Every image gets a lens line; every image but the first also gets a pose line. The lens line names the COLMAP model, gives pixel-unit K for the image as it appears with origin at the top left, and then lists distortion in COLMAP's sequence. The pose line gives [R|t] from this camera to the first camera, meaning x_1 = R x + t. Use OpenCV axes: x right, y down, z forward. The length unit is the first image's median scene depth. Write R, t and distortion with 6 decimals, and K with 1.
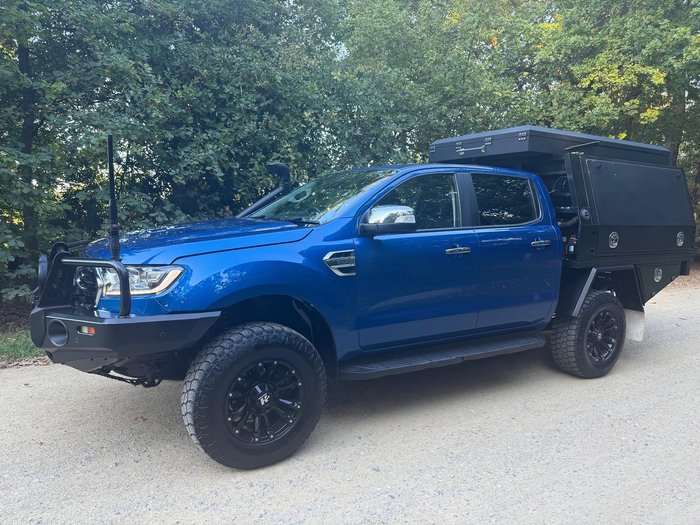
lens RADIAL K [[508.6, 0, 346.8], [0, 508.6, 261.7], [0, 0, 1]] dist [0.047382, -0.069865]
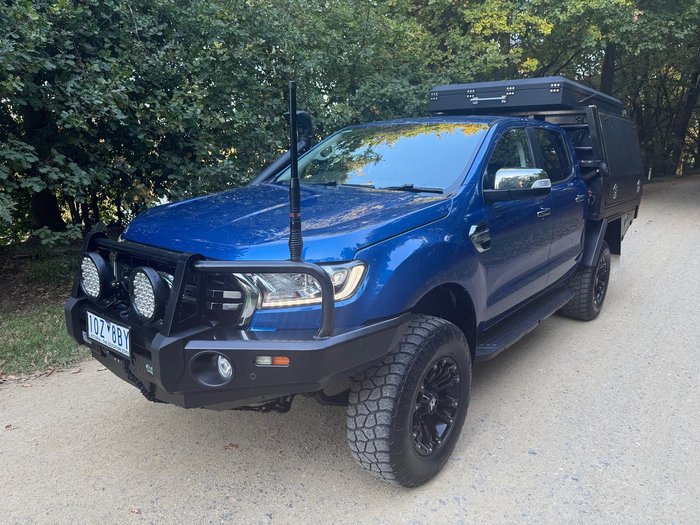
lens RADIAL K [[511.4, 0, 350.2], [0, 511.4, 268.2], [0, 0, 1]] dist [-0.003704, -0.007566]
pose [[0.941001, -0.085417, 0.327448, -0.191441], [0.042964, 0.989946, 0.134766, -0.026896], [-0.335667, -0.112747, 0.935209, 0.093105]]
